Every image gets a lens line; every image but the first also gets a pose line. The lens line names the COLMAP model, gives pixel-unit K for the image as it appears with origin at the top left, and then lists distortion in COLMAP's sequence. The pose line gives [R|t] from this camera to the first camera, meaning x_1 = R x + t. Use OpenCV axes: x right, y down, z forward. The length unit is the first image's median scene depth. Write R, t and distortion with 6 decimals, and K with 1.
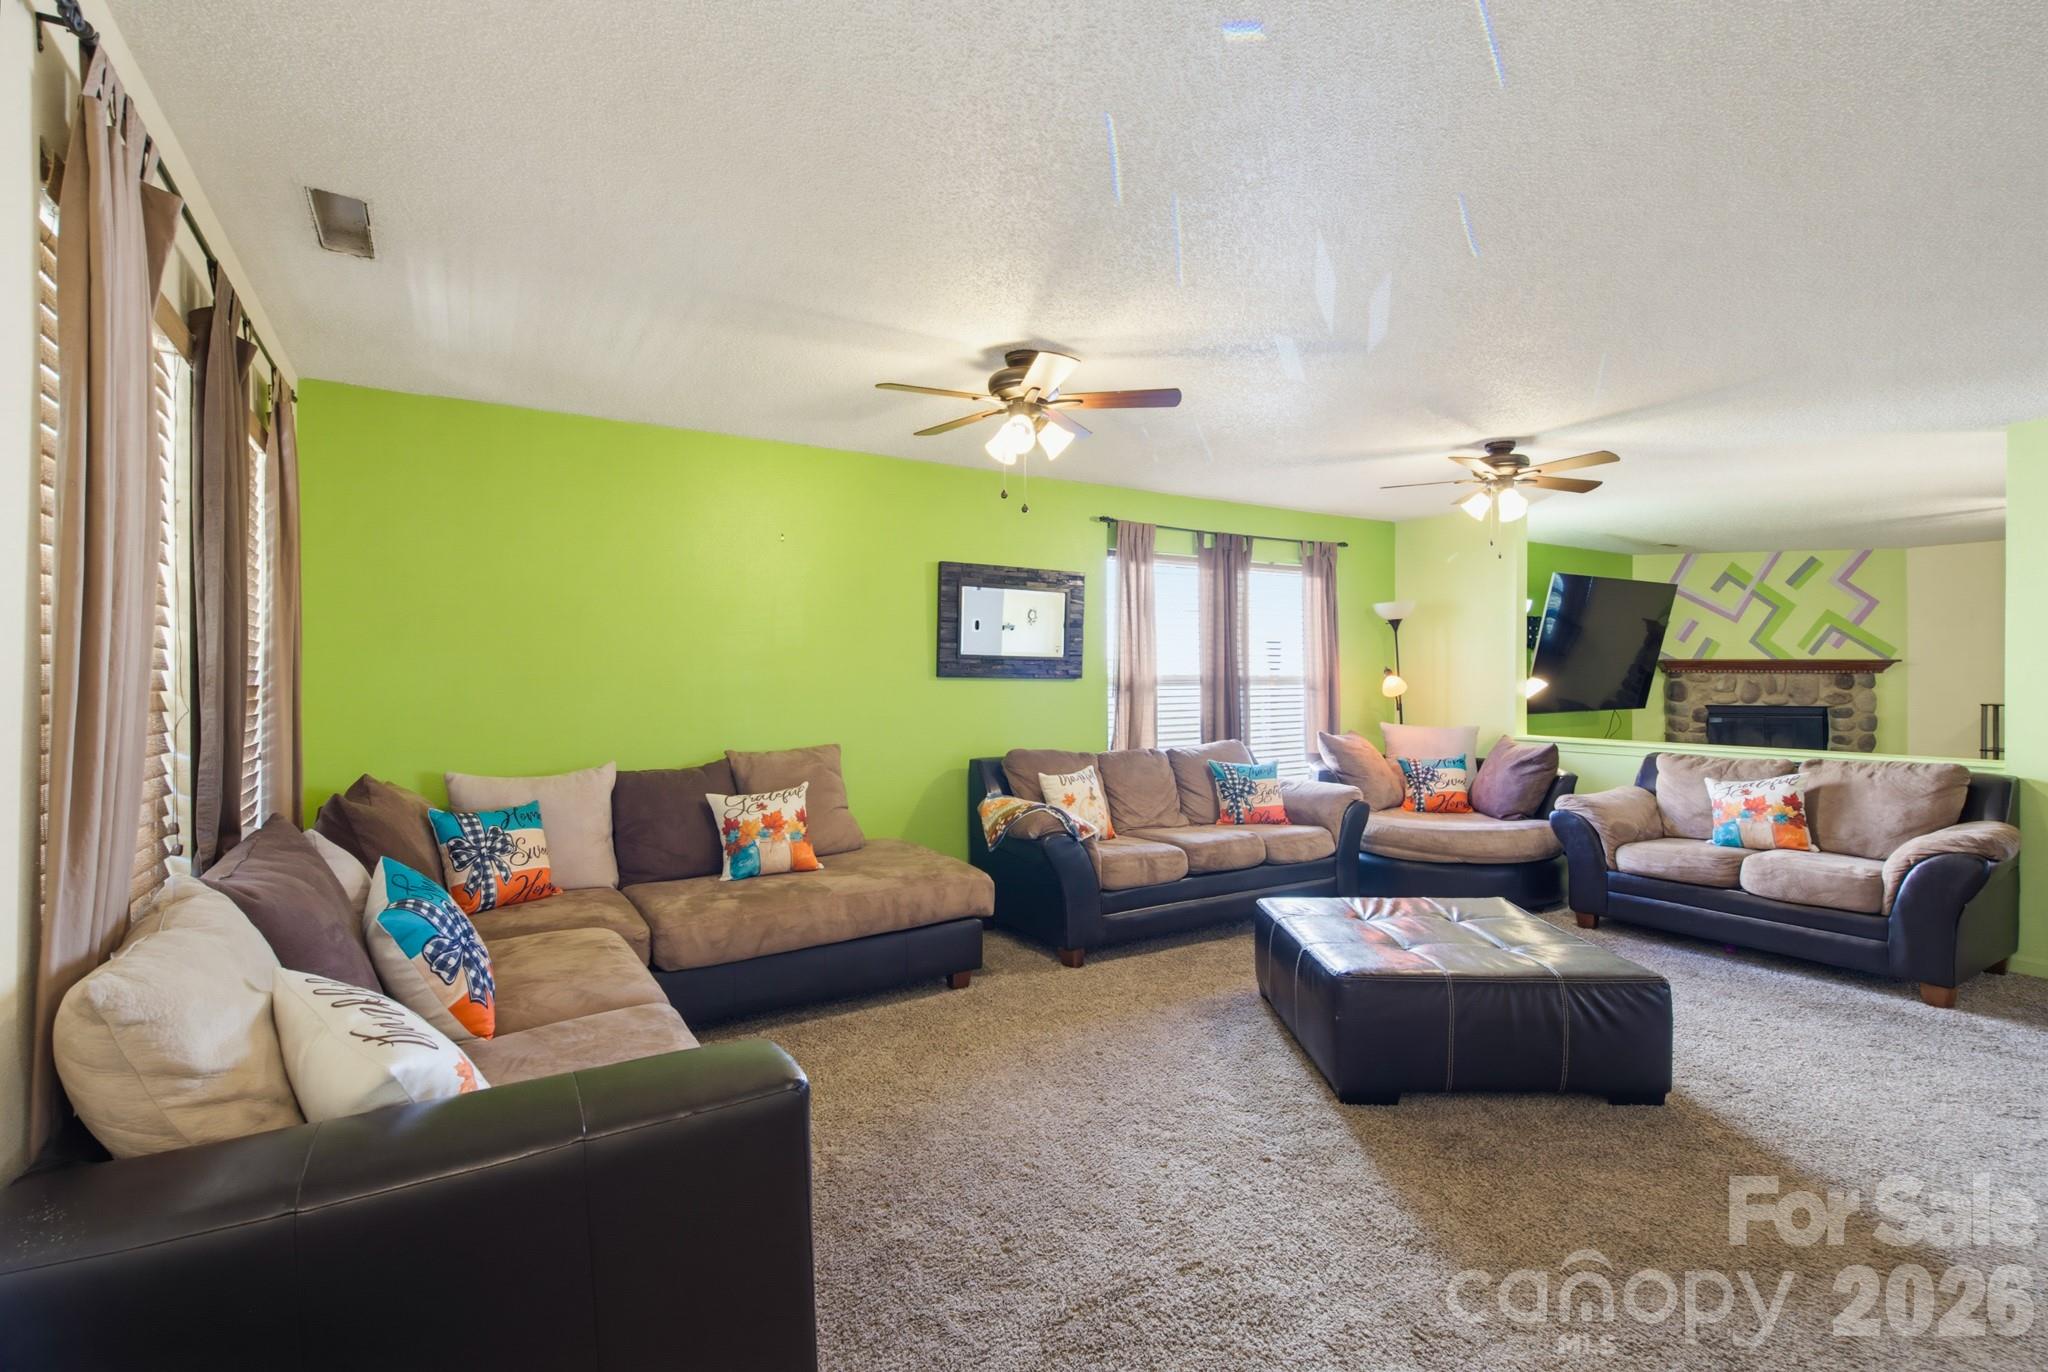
lens RADIAL K [[933.9, 0, 1016.9], [0, 933.9, 670.8], [0, 0, 1]] dist [0.002224, -0.000463]
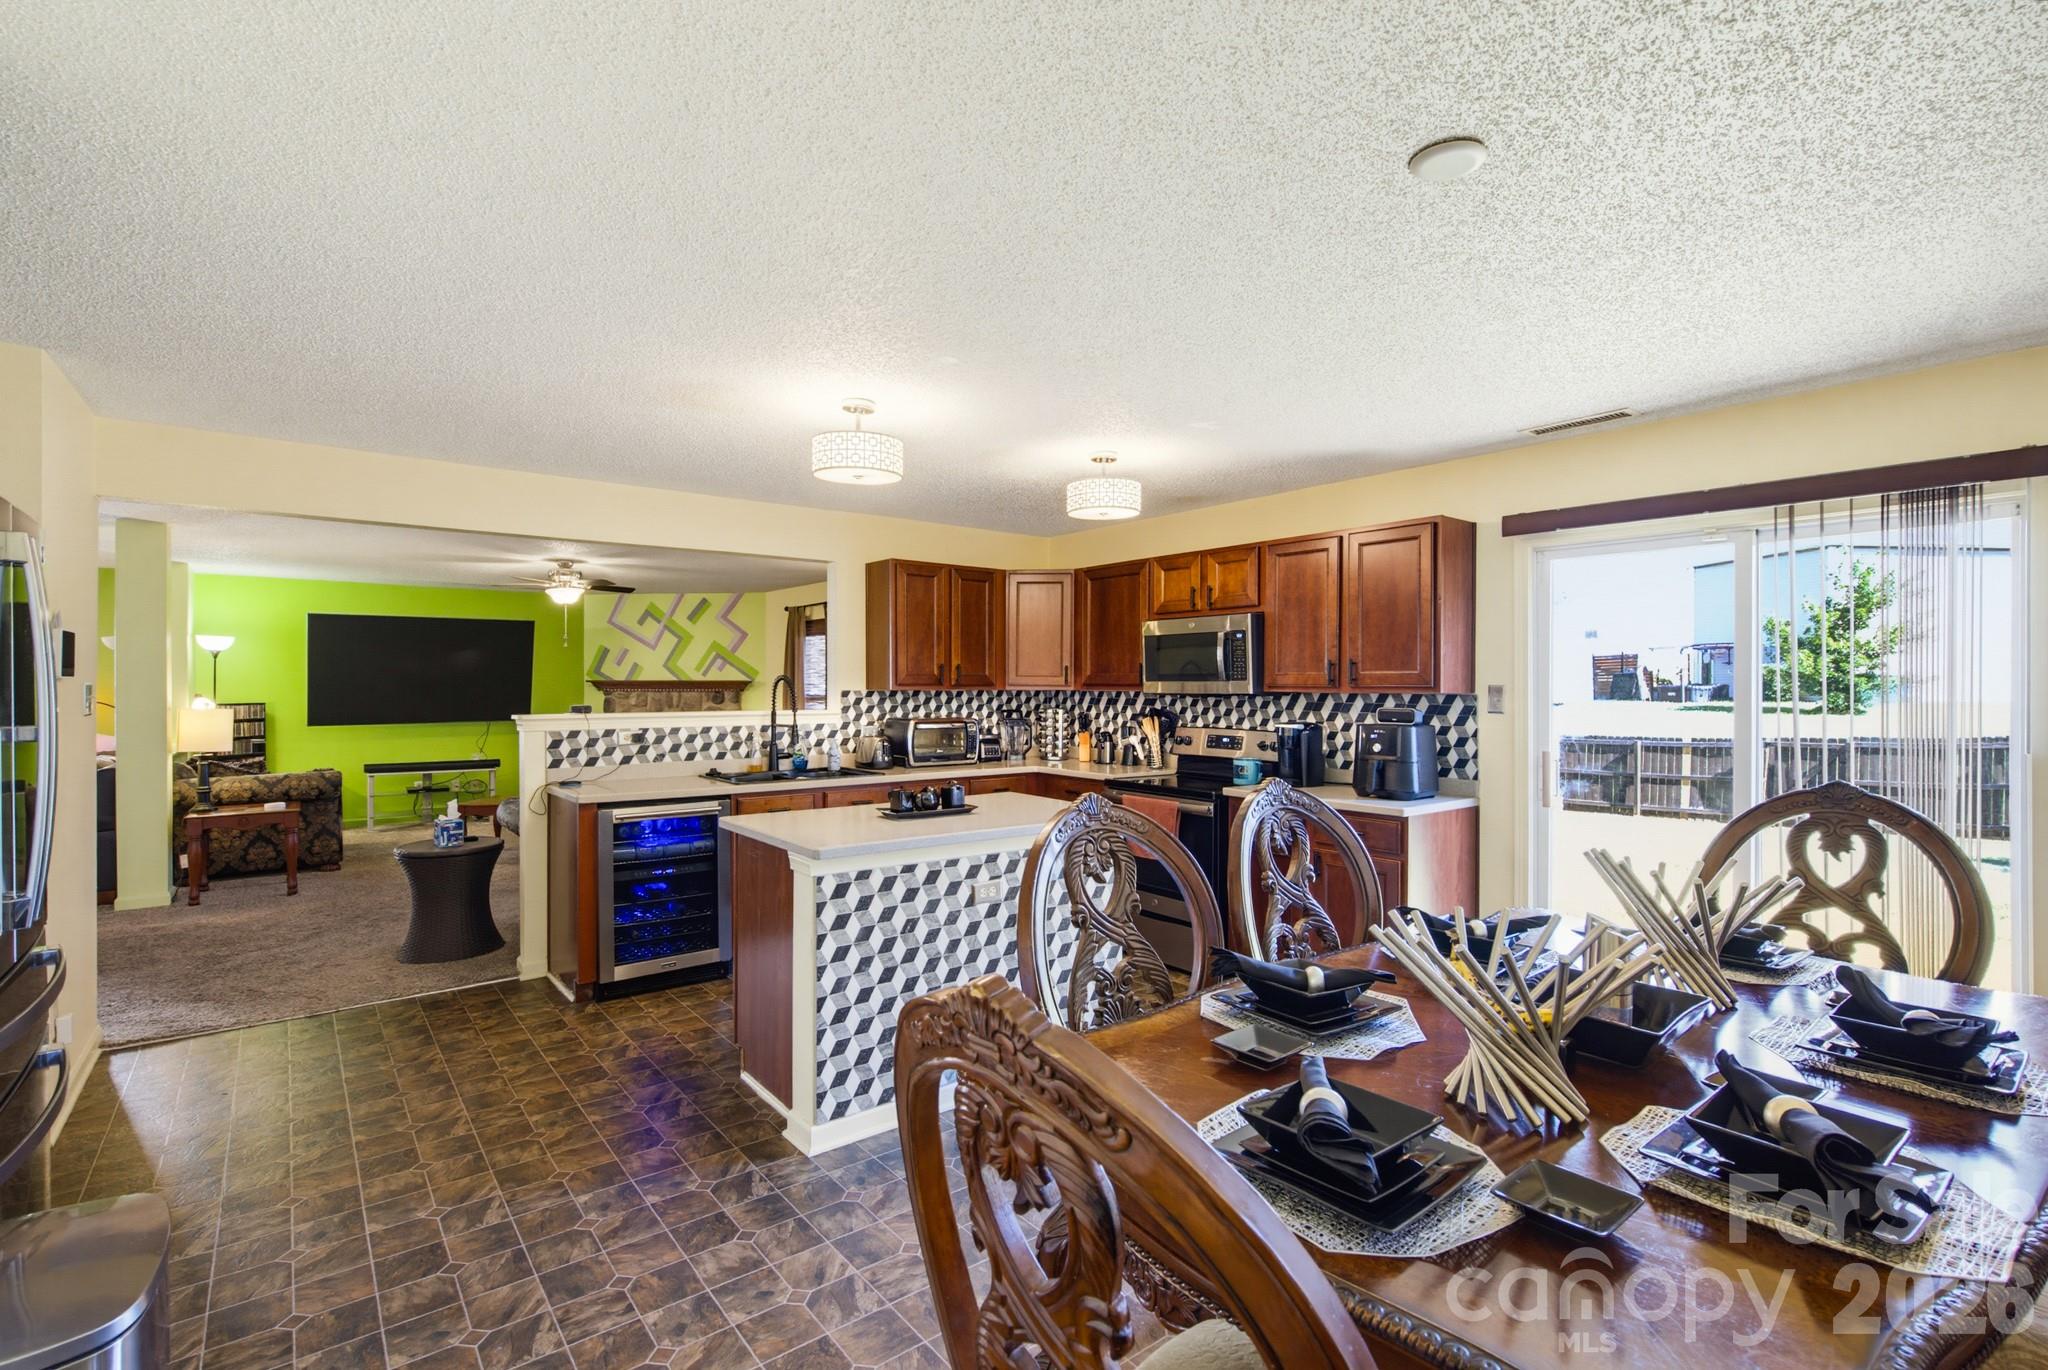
lens RADIAL K [[933.9, 0, 1015.6], [0, 933.9, 691.7], [0, 0, 1]] dist [0.002224, -0.000463]
pose [[0.992236, -0.006248, 0.124212, 1.515345], [0.005914, 0.999978, 0.003061, 0.002385], [-0.124228, -0.002302, 0.992251, -0.400387]]
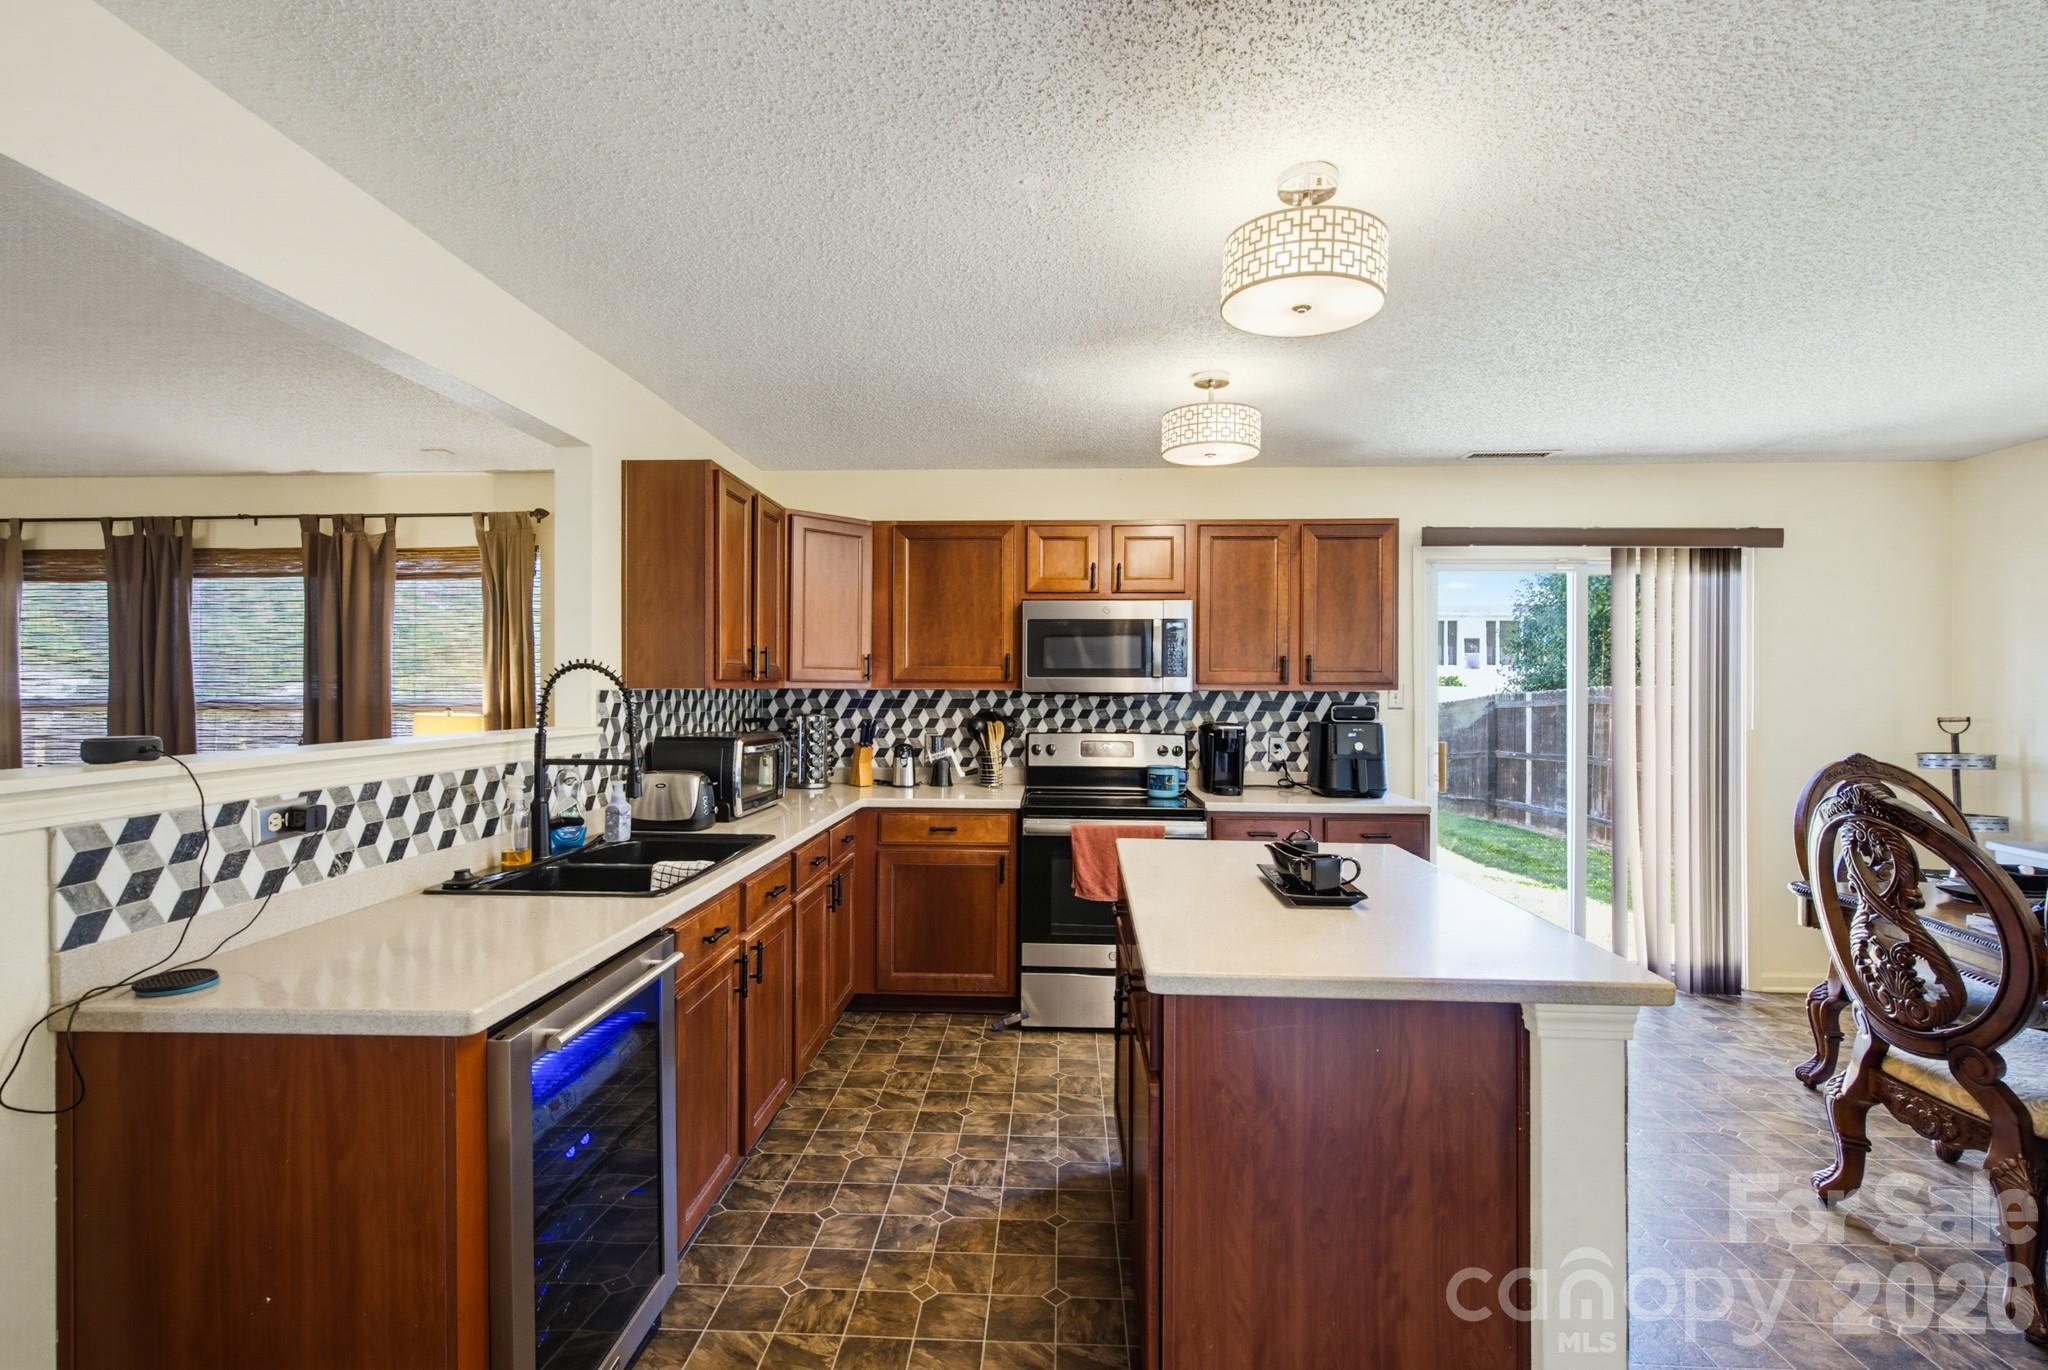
lens RADIAL K [[933.9, 0, 1021.8], [0, 933.9, 680.6], [0, 0, 1]] dist [0.002224, -0.000463]
pose [[0.554894, -0.001105, 0.831920, 1.175073], [0.004559, 0.999988, -0.001713, -0.000006], [-0.831908, 0.004744, 0.554893, 0.071699]]
